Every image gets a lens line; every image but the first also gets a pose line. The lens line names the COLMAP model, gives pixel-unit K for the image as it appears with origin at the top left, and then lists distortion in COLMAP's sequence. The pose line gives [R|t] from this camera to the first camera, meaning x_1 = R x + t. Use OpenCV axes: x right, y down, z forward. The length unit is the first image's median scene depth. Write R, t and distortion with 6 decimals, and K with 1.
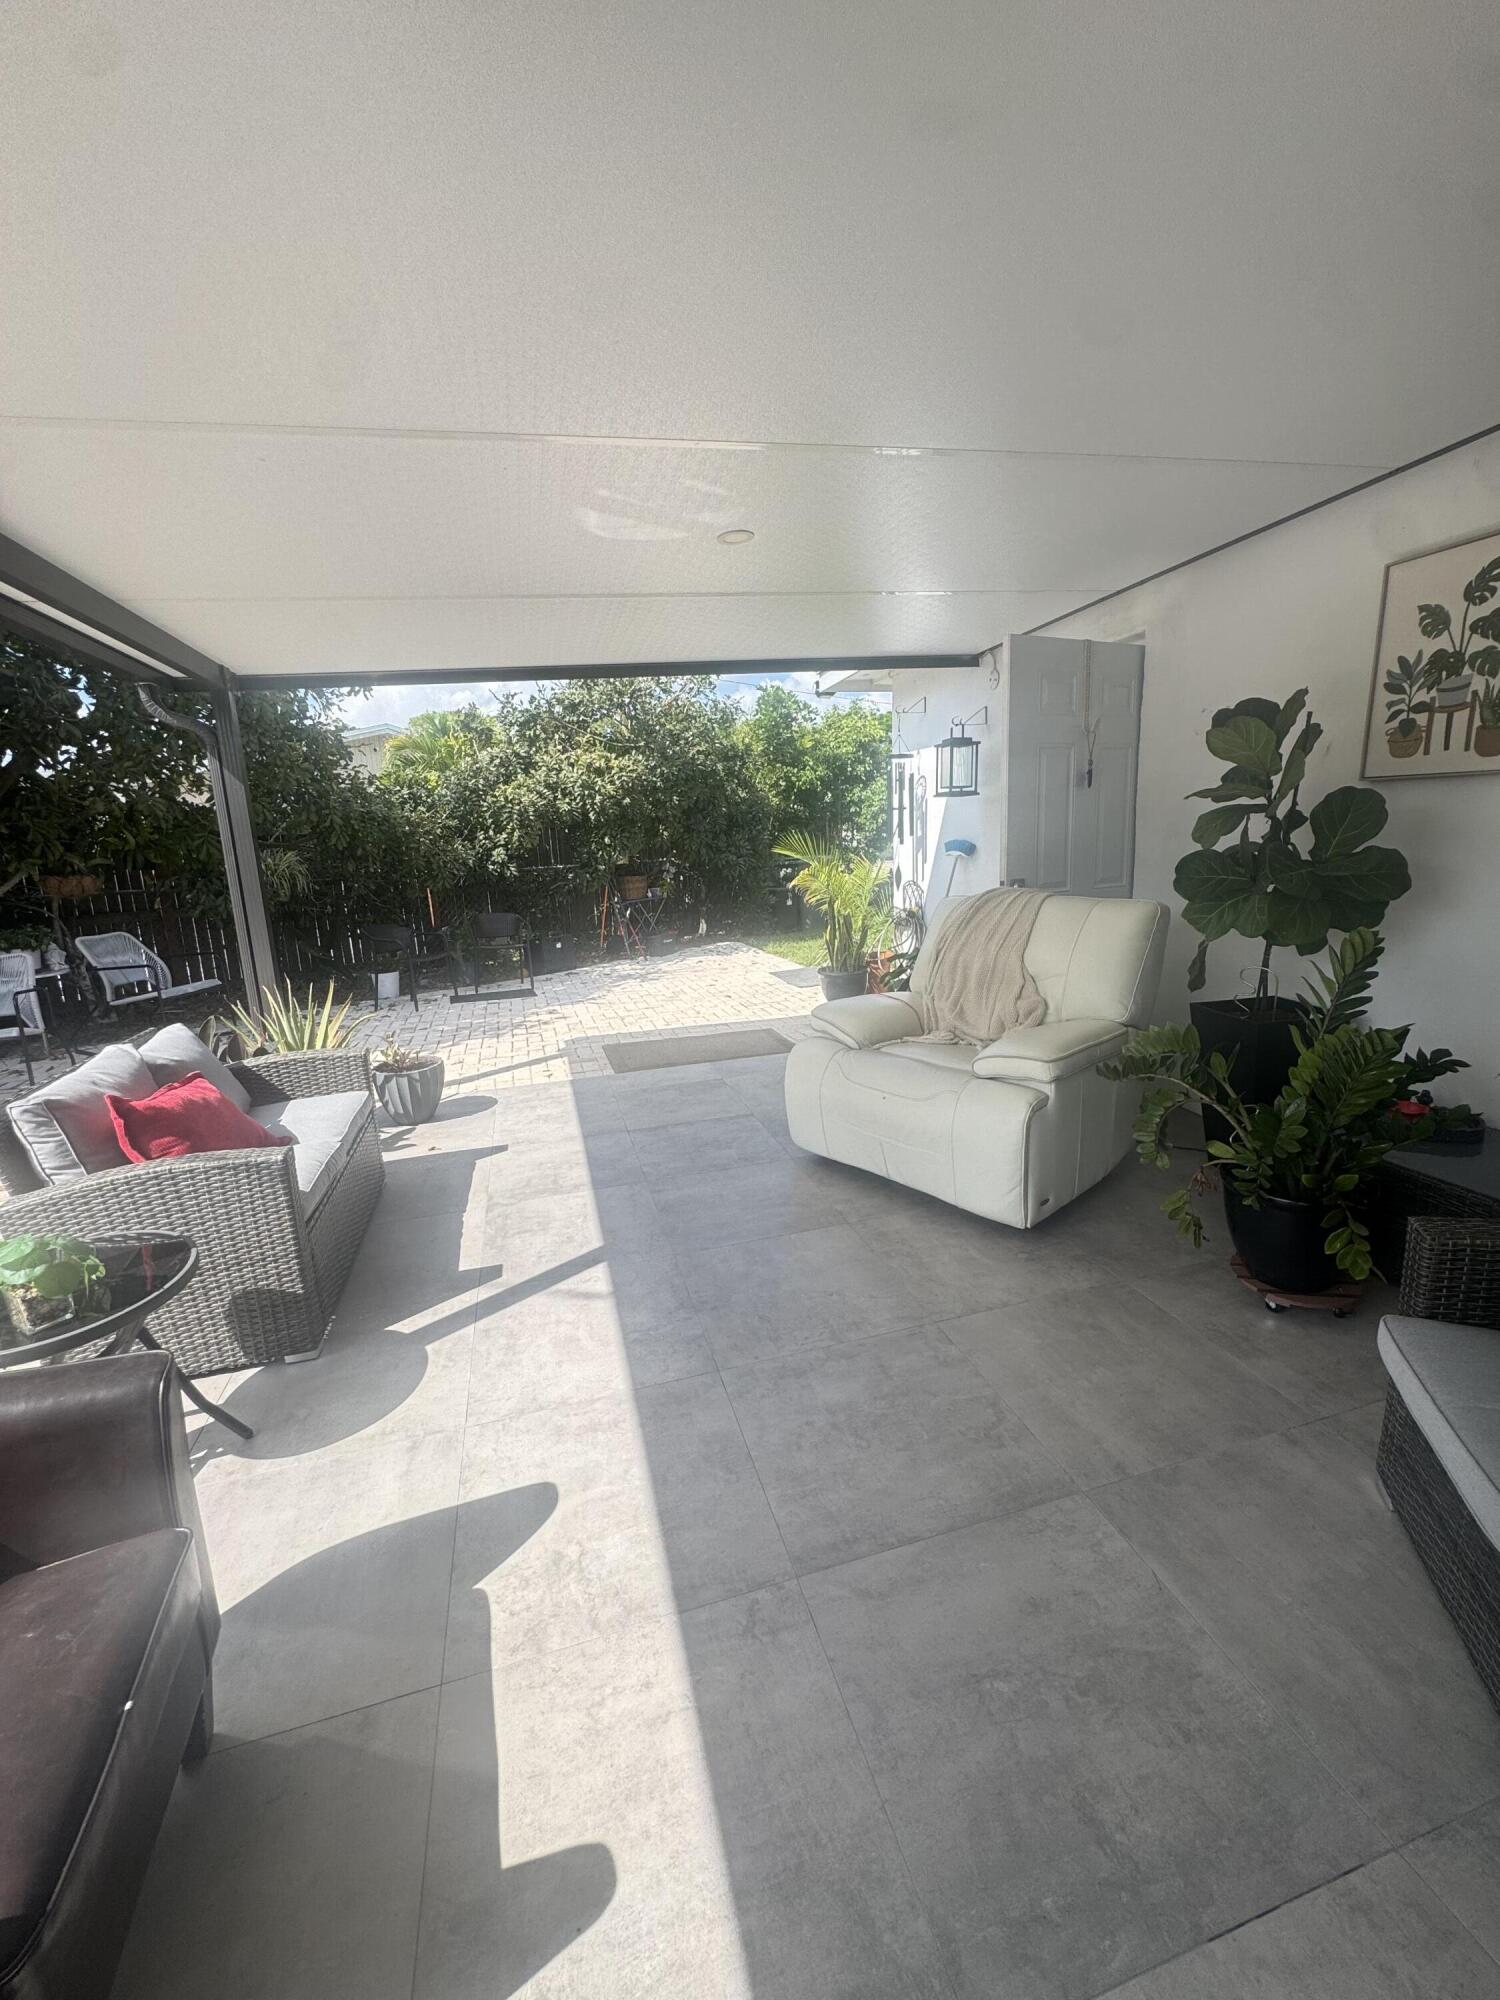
lens RADIAL K [[798.5, 0, 740.8], [0, 798.5, 1001.6], [0, 0, 1]] dist [-0.005810, 0.000950]
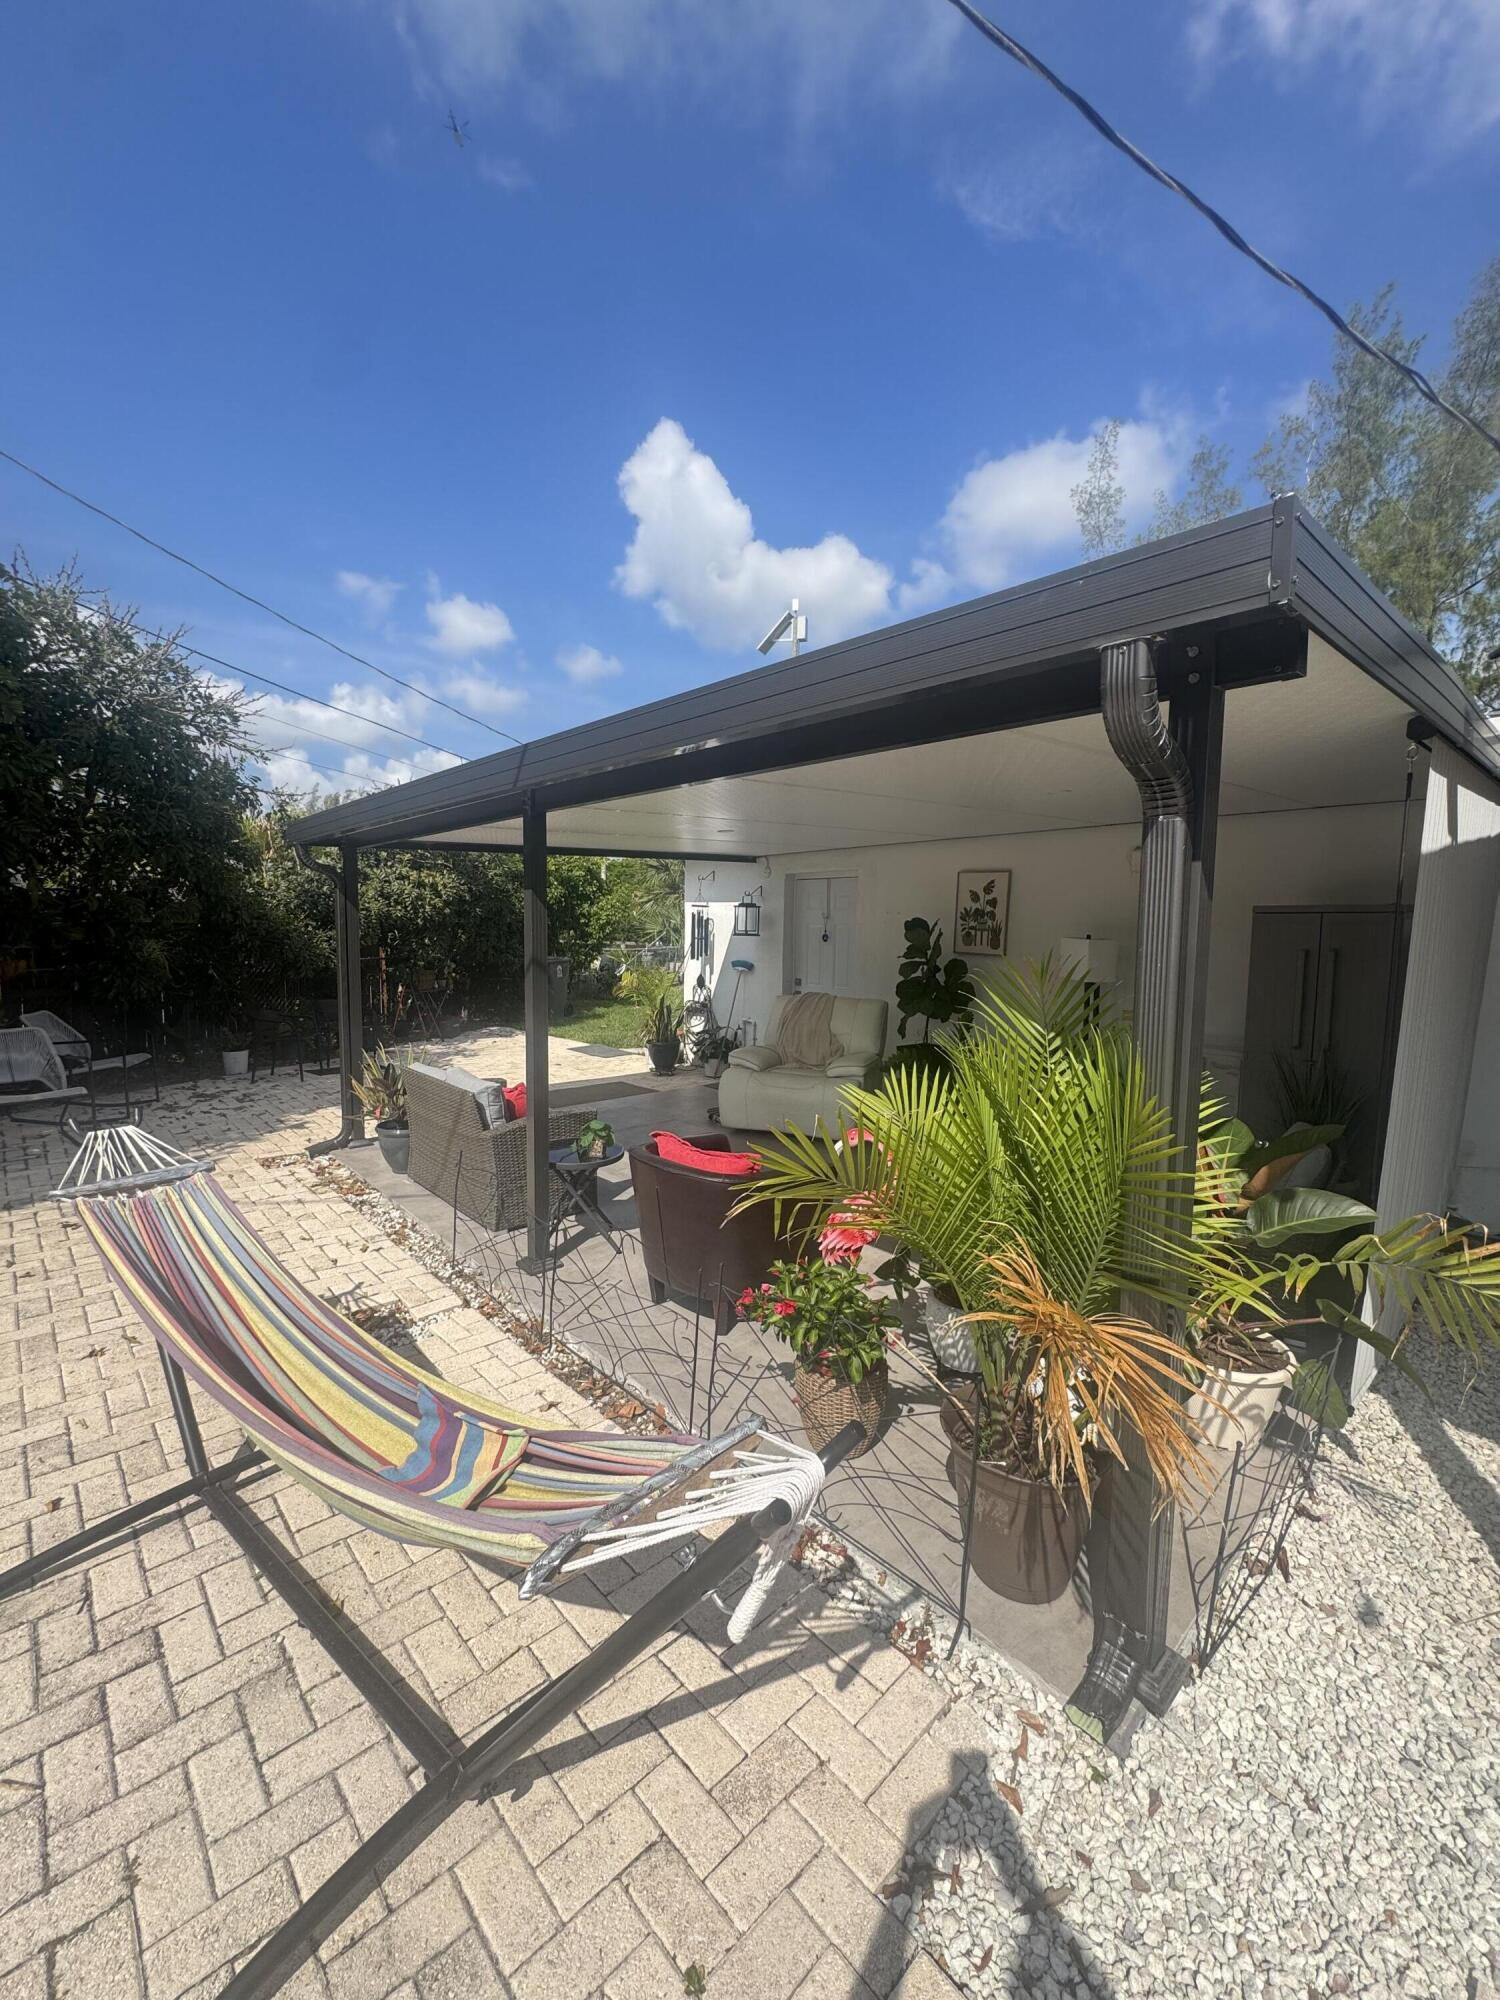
lens RADIAL K [[798.5, 0, 750.4], [0, 798.5, 997.2], [0, 0, 1]] dist [-0.005810, 0.000950]
pose [[0.881833, 0.018550, 0.471197, -0.578649], [0.038352, 0.993095, -0.110871, 0.065938], [-0.470000, 0.115841, 0.875032, -0.523726]]
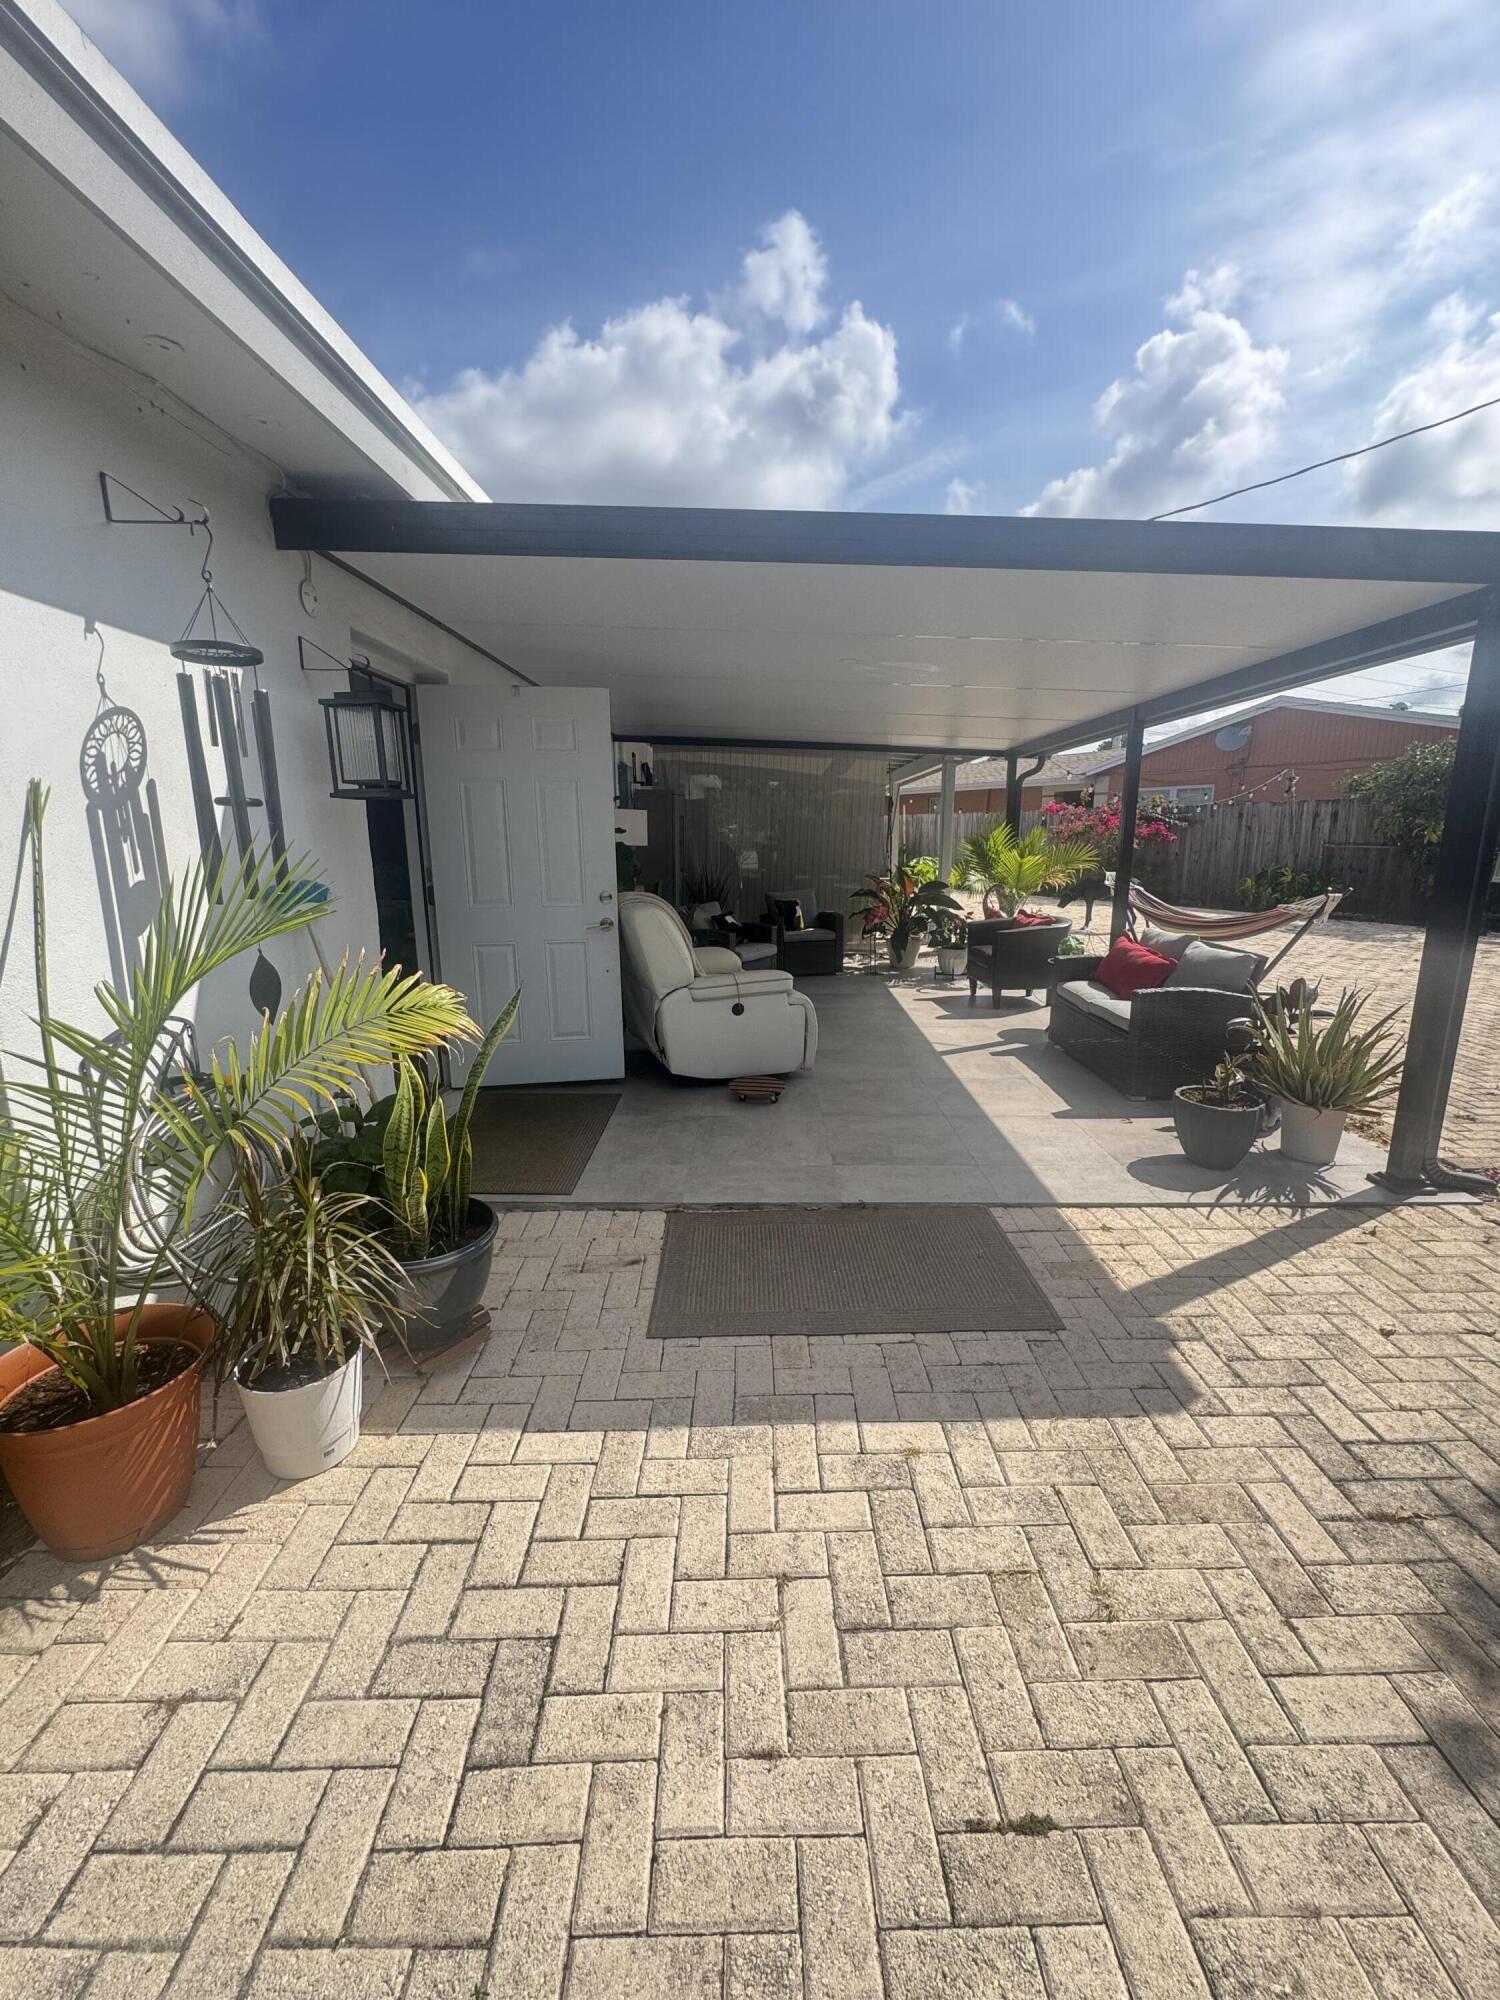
lens RADIAL K [[798.5, 0, 755.6], [0, 798.5, 997.5], [0, 0, 1]] dist [-0.005810, 0.000950]
pose [[-0.963530, -0.006663, 0.267517, -0.147341], [0.099380, 0.919286, 0.380838, -0.328063], [-0.248462, 0.393535, -0.885097, 1.552753]]
